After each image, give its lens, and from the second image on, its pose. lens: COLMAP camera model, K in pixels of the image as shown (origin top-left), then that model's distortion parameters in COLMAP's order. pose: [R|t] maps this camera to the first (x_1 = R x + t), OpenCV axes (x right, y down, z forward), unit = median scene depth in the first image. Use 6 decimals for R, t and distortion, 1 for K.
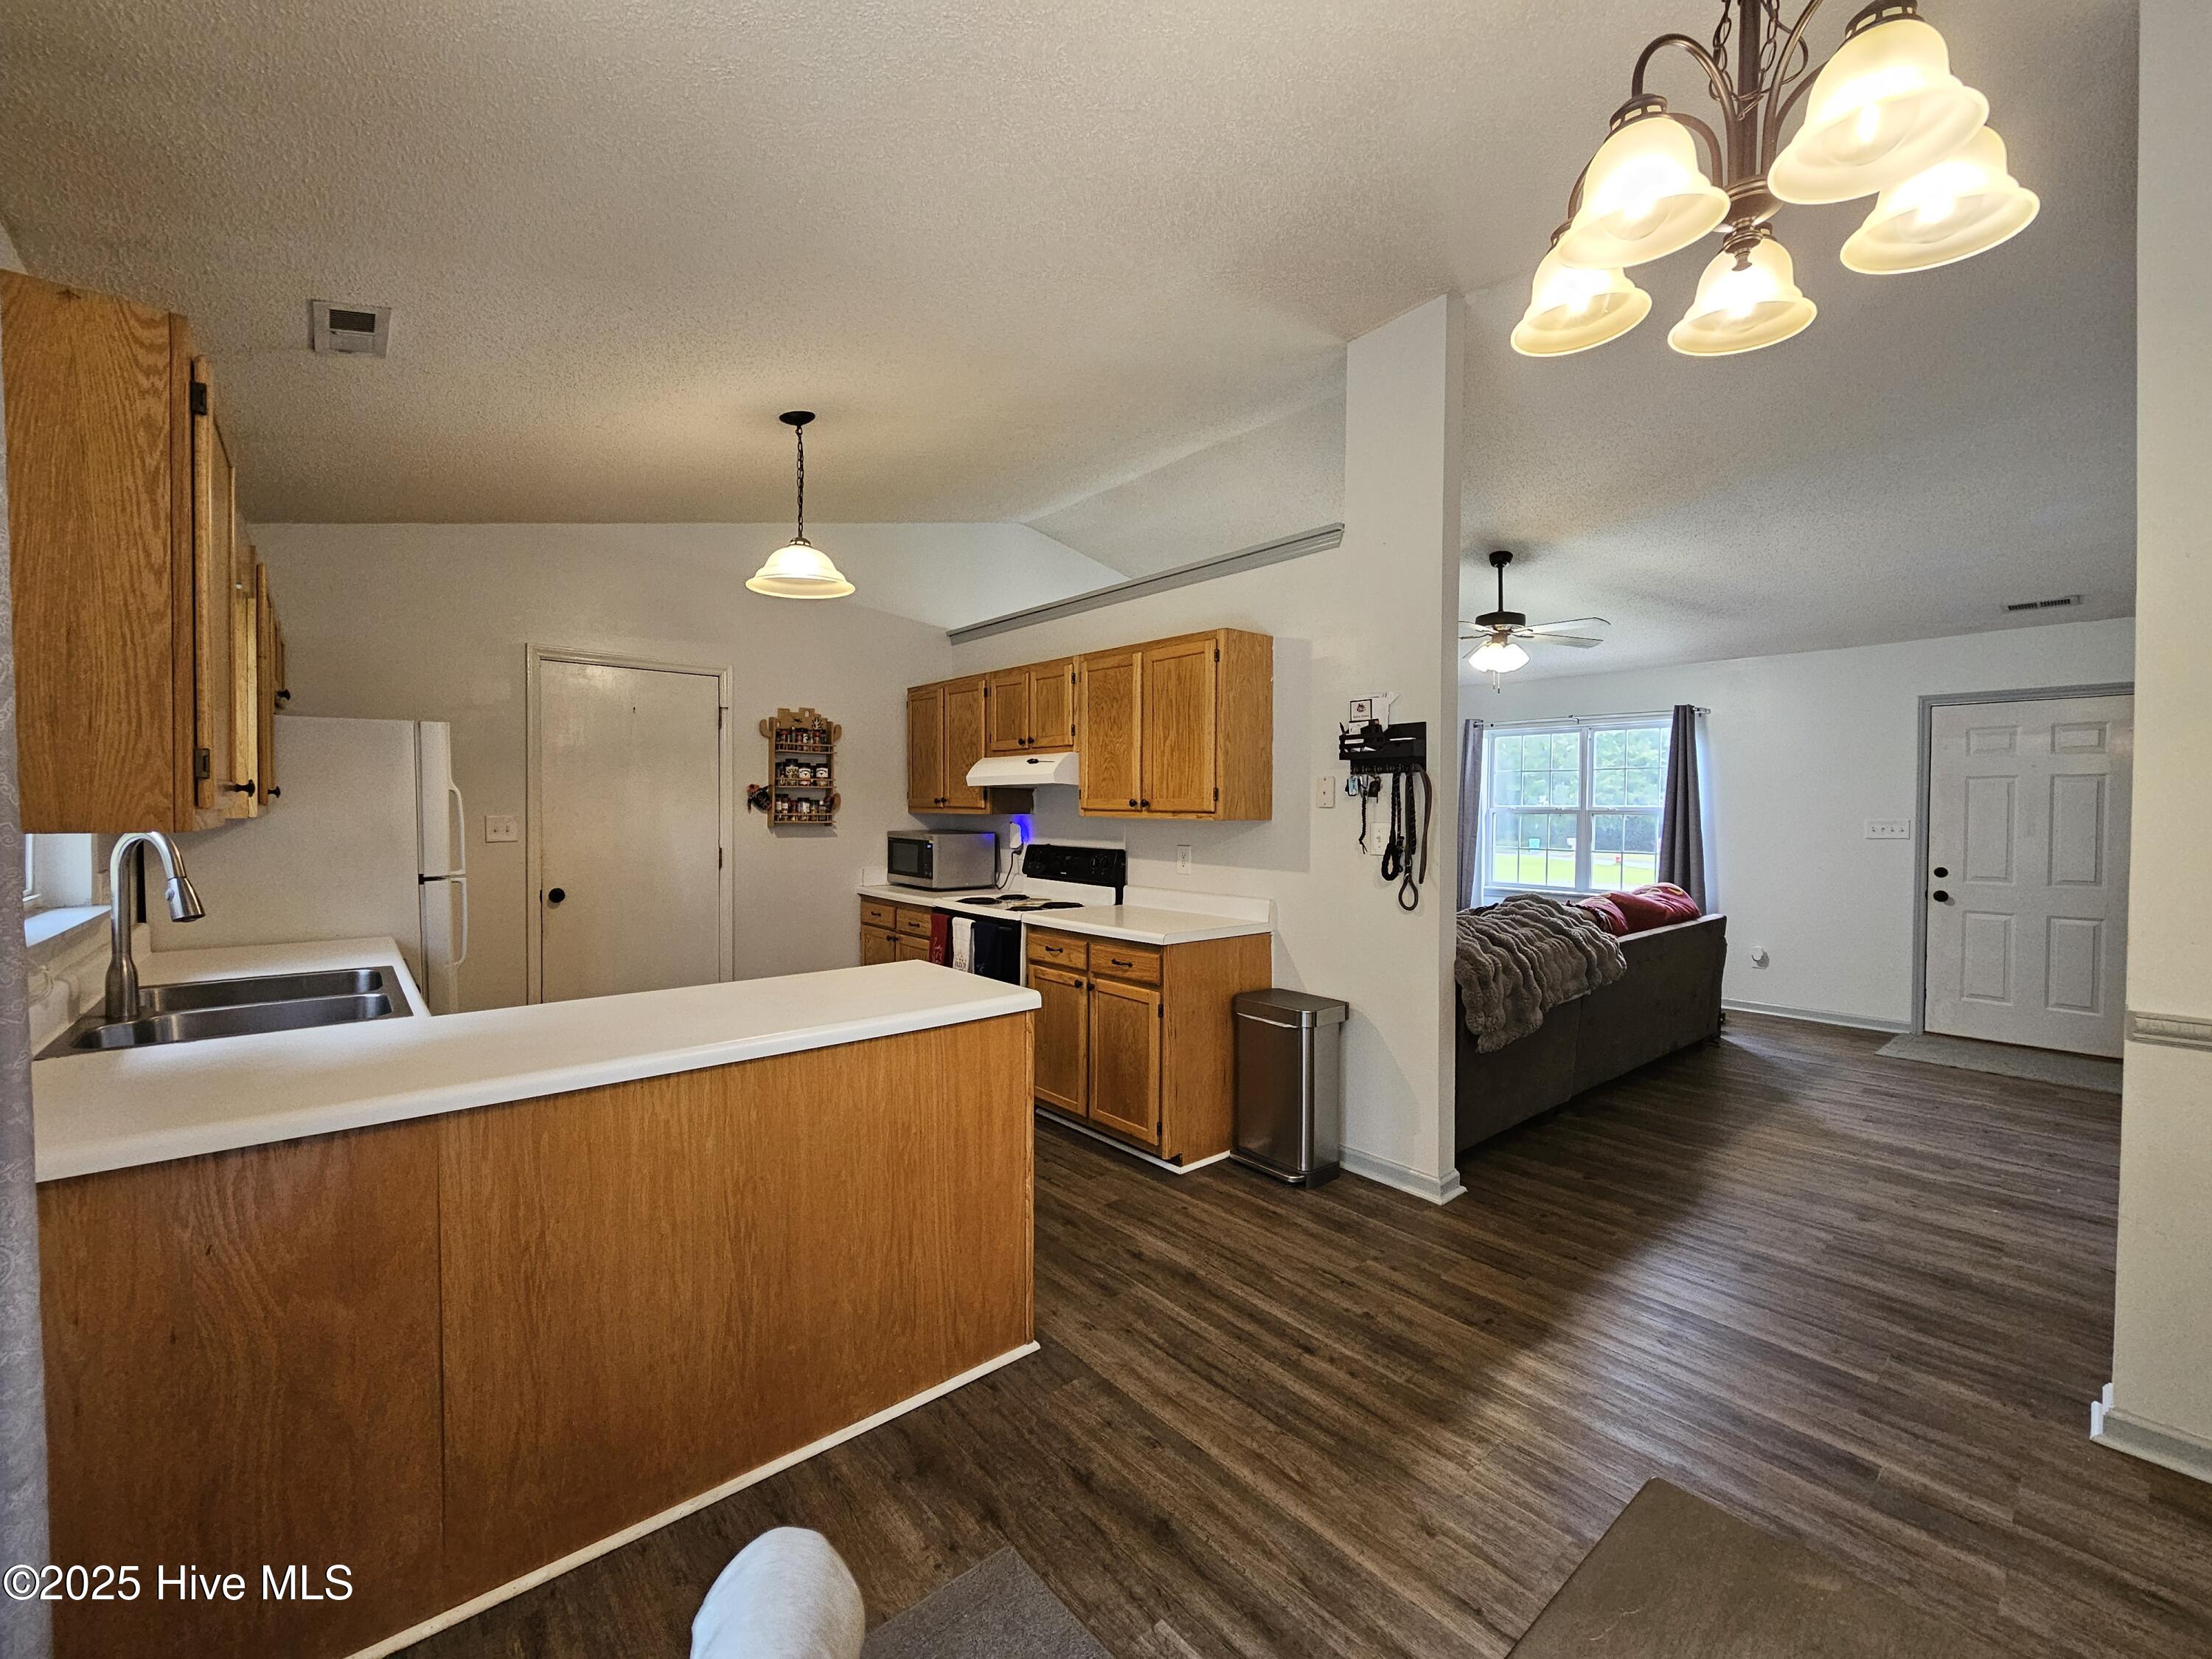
lens RADIAL K [[909.6, 0, 1106.0], [0, 909.6, 829.5], [0, 0, 1]] dist [-0.000360, -0.000022]
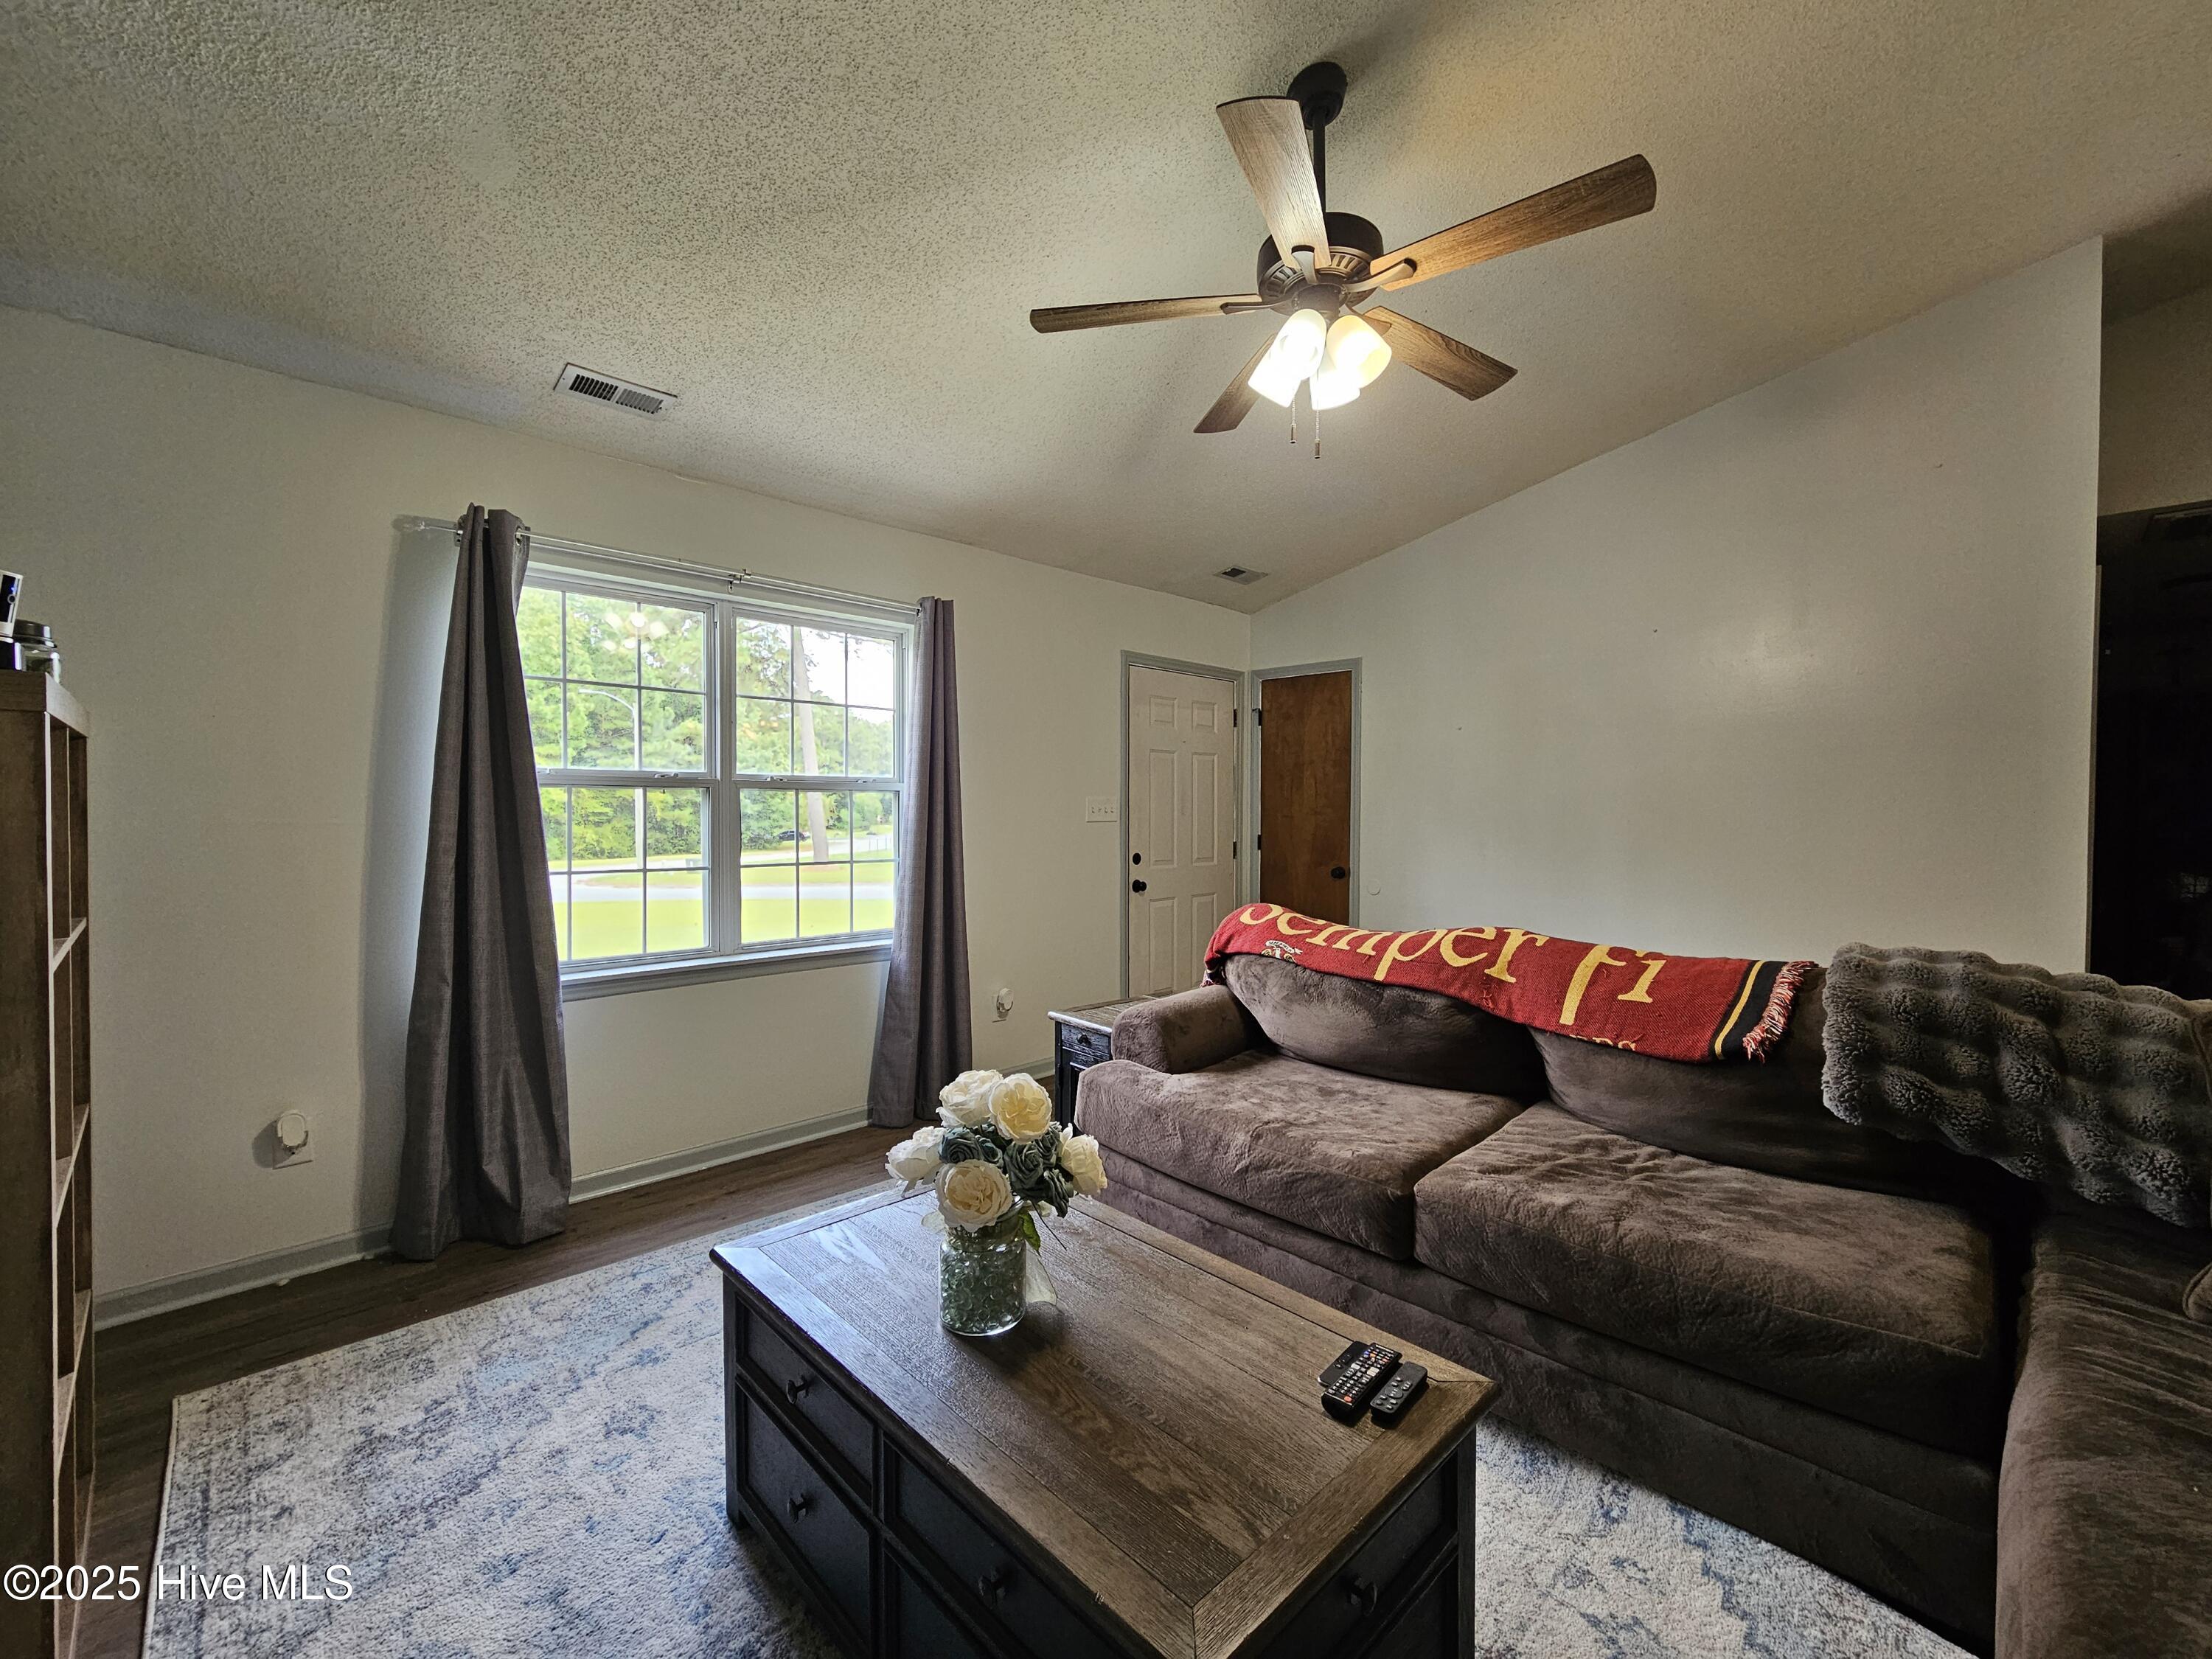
lens RADIAL K [[909.6, 0, 1106.0], [0, 909.6, 829.5], [0, 0, 1]] dist [-0.000360, -0.000022]
pose [[-0.058998, -0.026959, 0.997894, 0.108591], [0.024773, 0.999288, 0.028461, -0.011831], [-0.997951, 0.026400, -0.058289, 2.110261]]
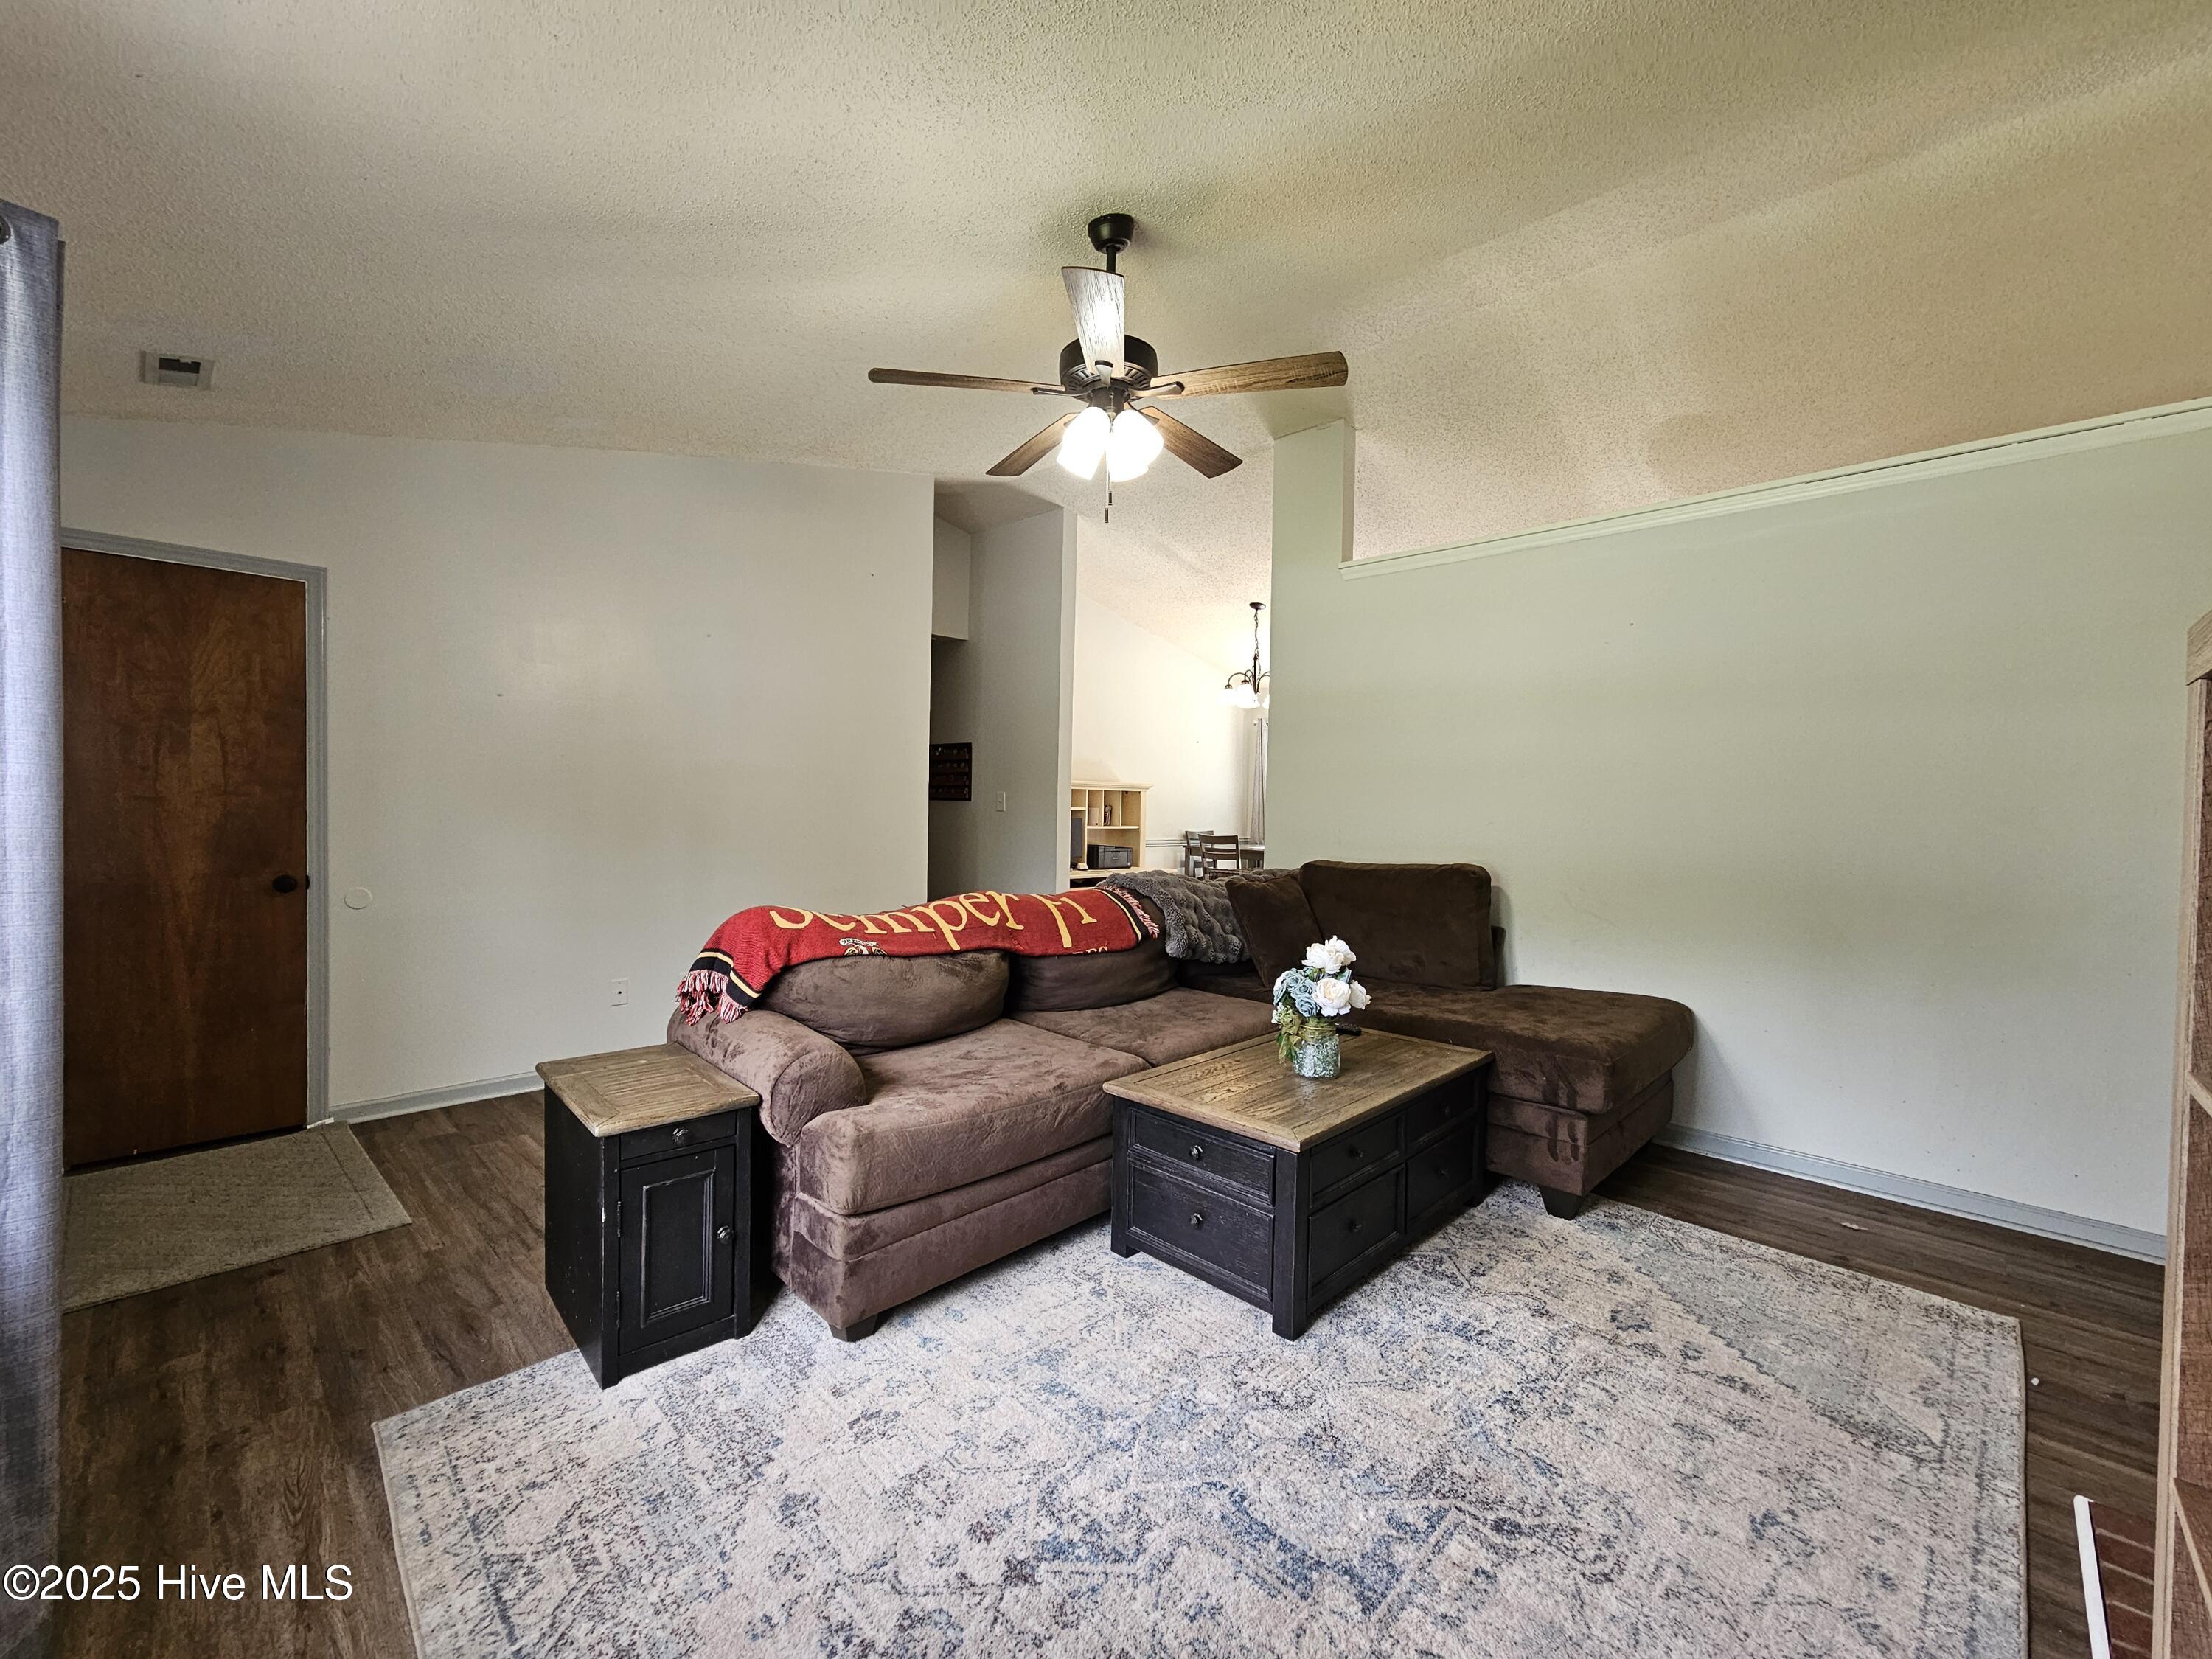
lens RADIAL K [[909.6, 0, 1106.0], [0, 909.6, 829.5], [0, 0, 1]] dist [-0.000360, -0.000022]
pose [[-0.995432, -0.022174, -0.092863, 0.897796], [-0.027461, 0.998051, 0.056043, -0.031212], [0.091440, 0.058337, -0.994100, 2.810678]]
